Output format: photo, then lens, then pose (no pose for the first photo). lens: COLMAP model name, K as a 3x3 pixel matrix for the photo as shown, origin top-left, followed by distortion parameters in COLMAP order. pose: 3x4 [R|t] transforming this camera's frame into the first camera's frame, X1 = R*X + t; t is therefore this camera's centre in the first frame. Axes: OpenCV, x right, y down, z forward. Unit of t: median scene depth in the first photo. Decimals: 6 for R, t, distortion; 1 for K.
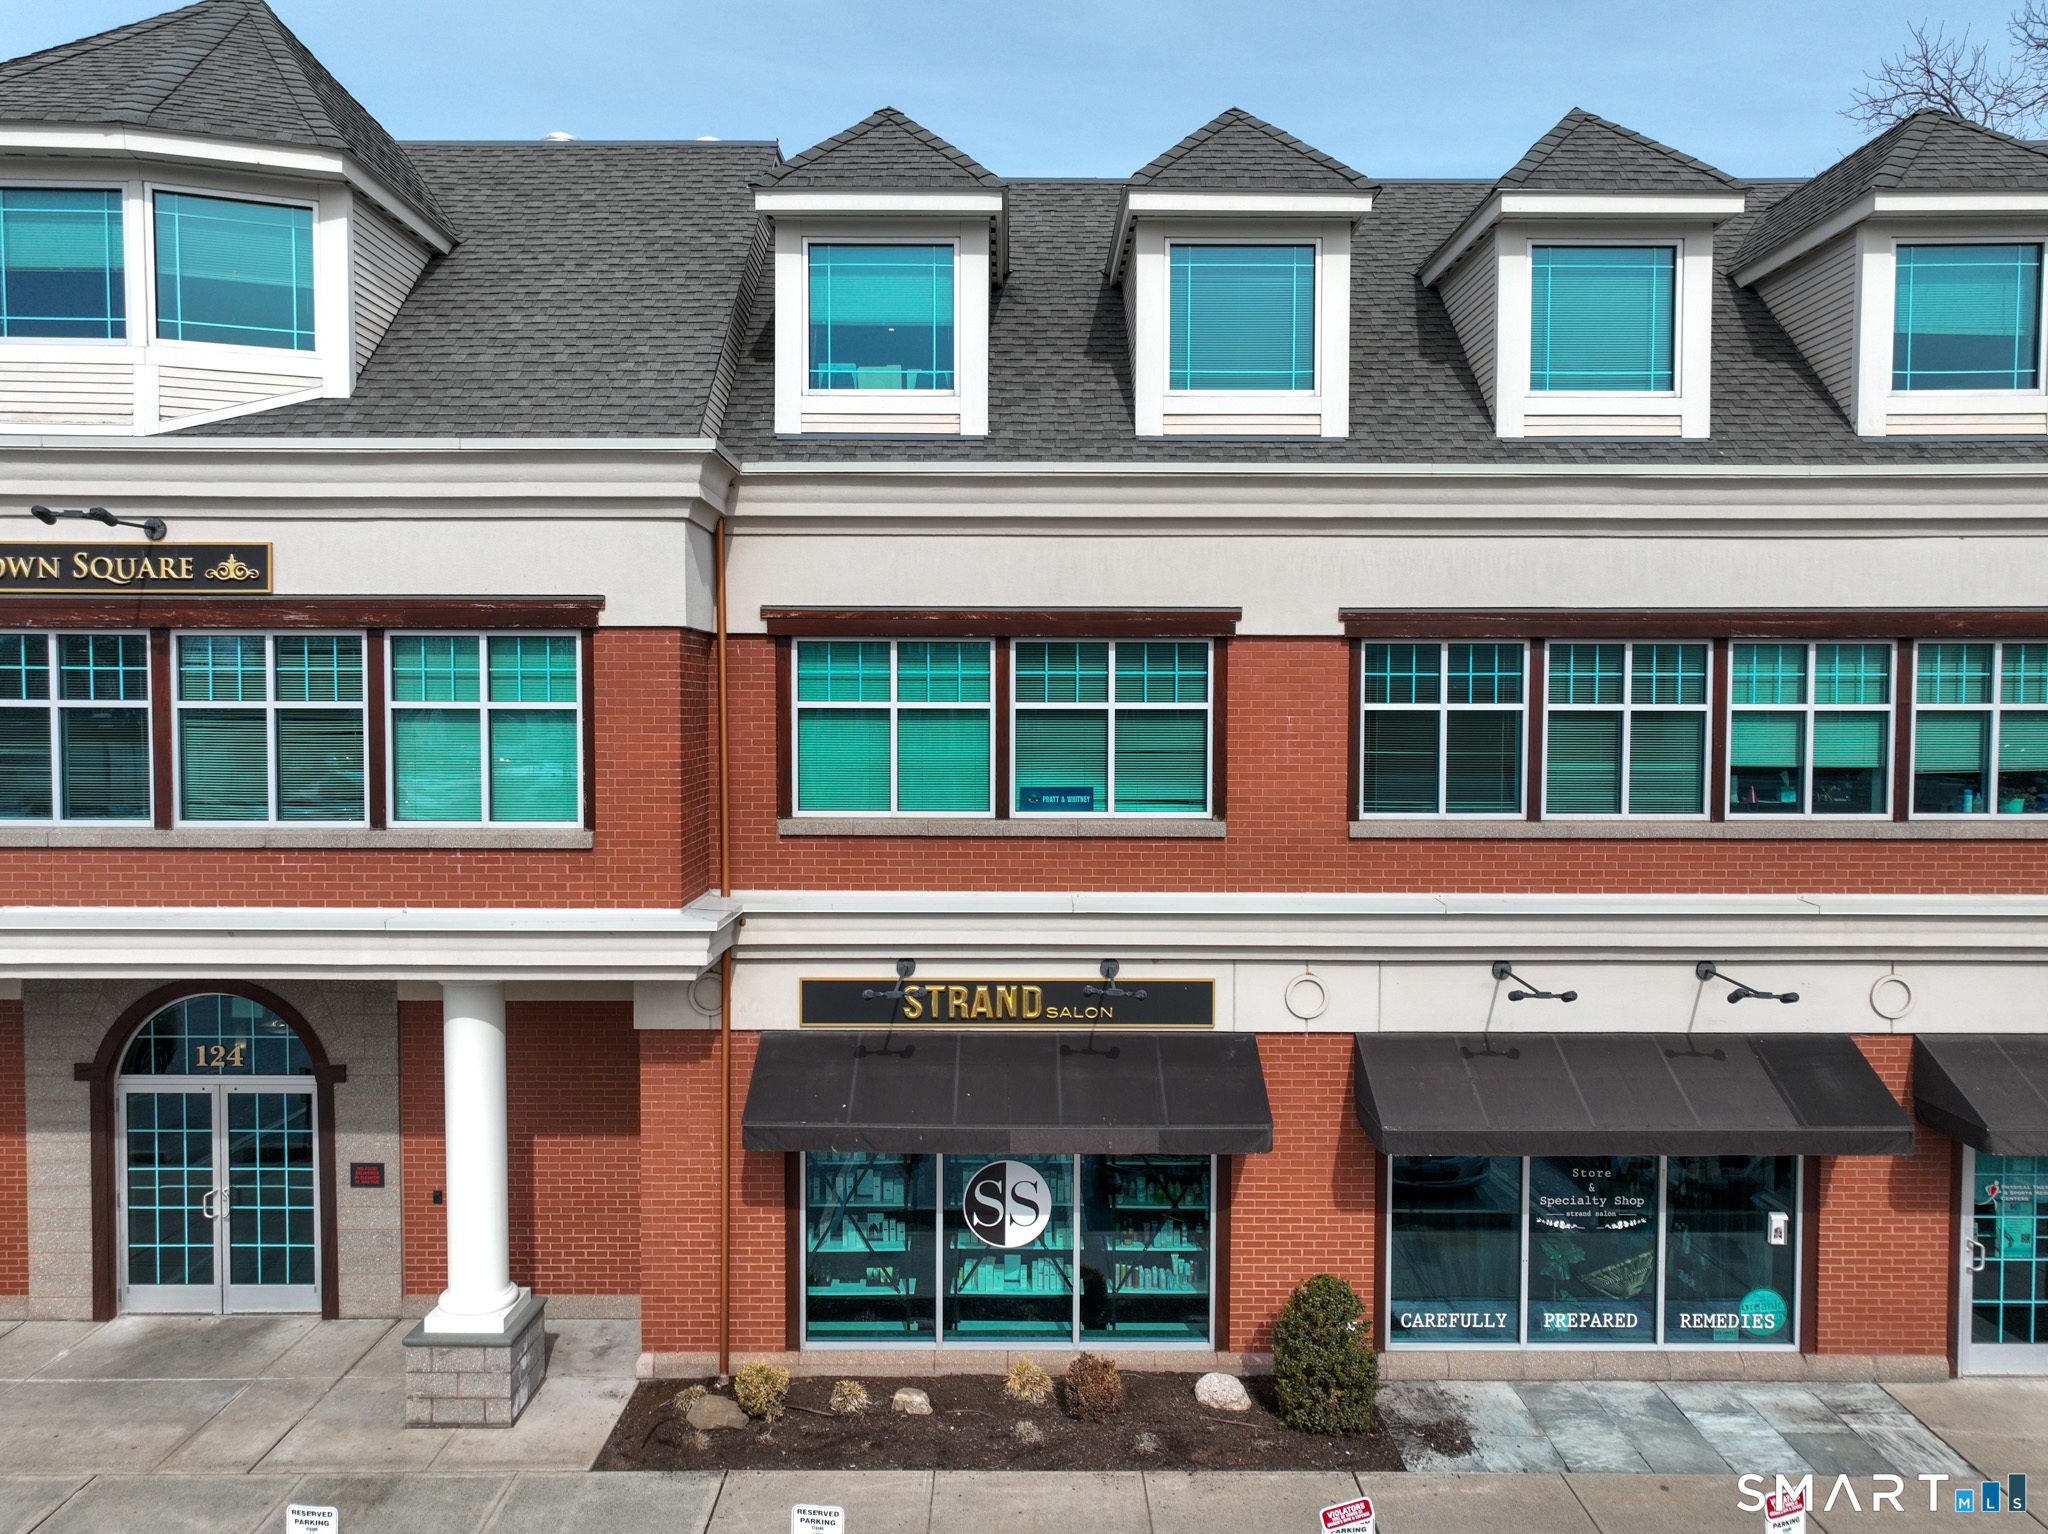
lens RADIAL K [[1445.5, 0, 1019.7], [0, 1445.5, 779.1], [0, 0, 1]] dist [0.014356, 0.010820]
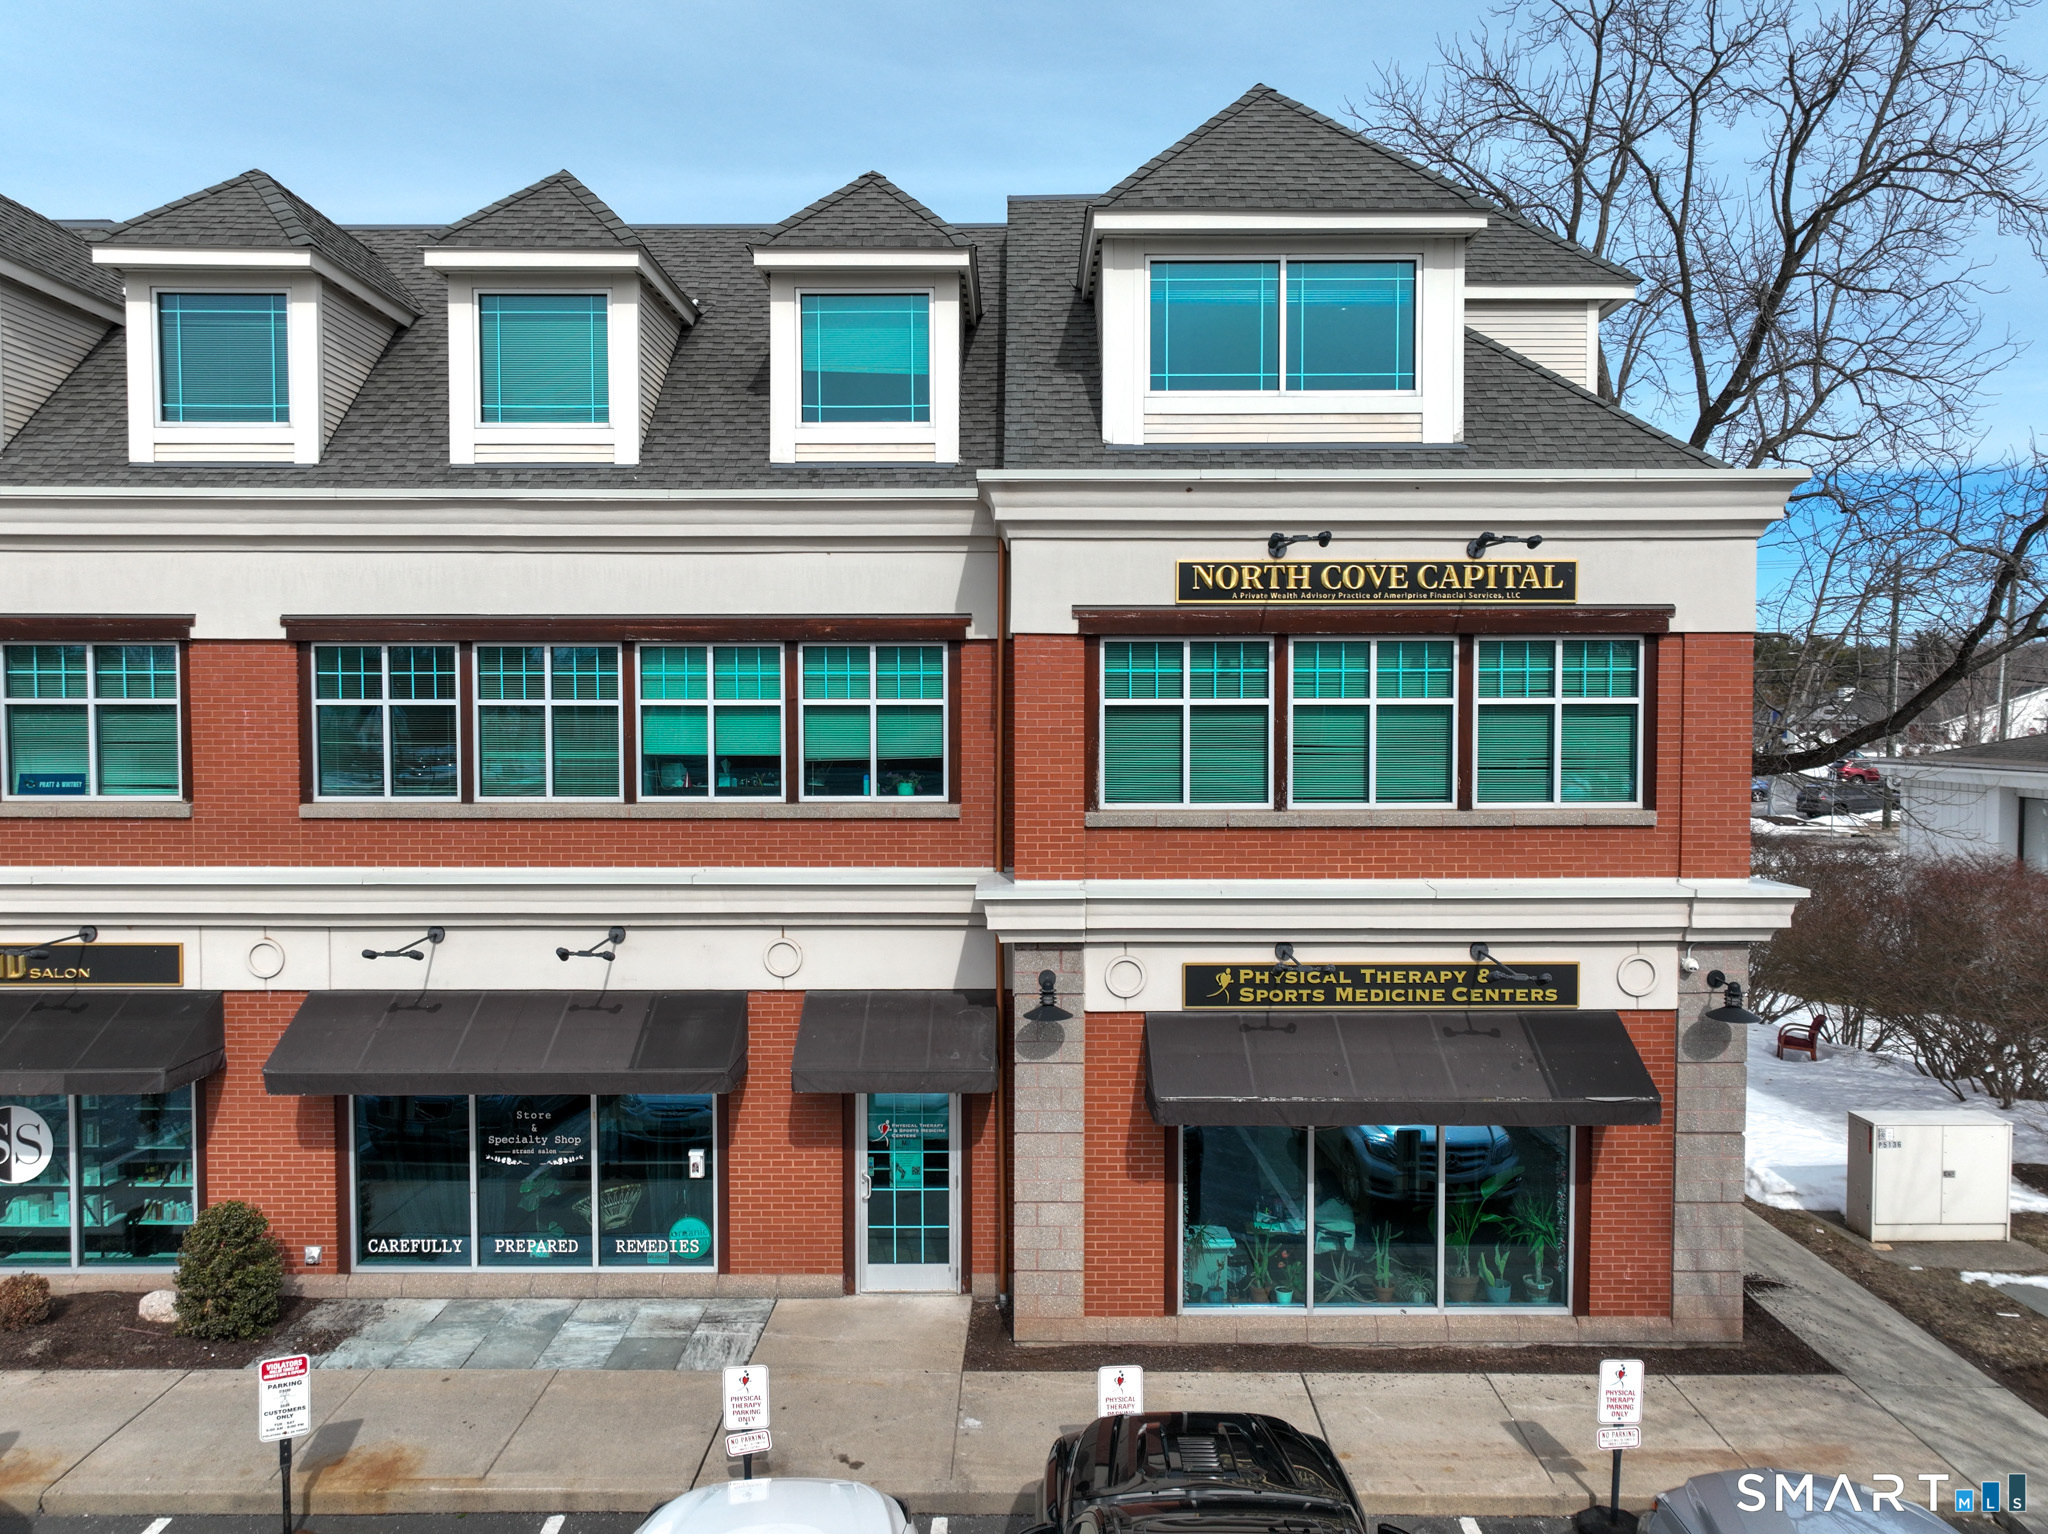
lens RADIAL K [[1445.5, 0, 1030.6], [0, 1445.5, 771.5], [0, 0, 1]] dist [0.014356, 0.010820]
pose [[0.999730, -0.001445, -0.023177, 0.814325], [0.001396, 0.999997, -0.002125, 0.007192], [0.023180, 0.002092, 0.999729, -0.120697]]
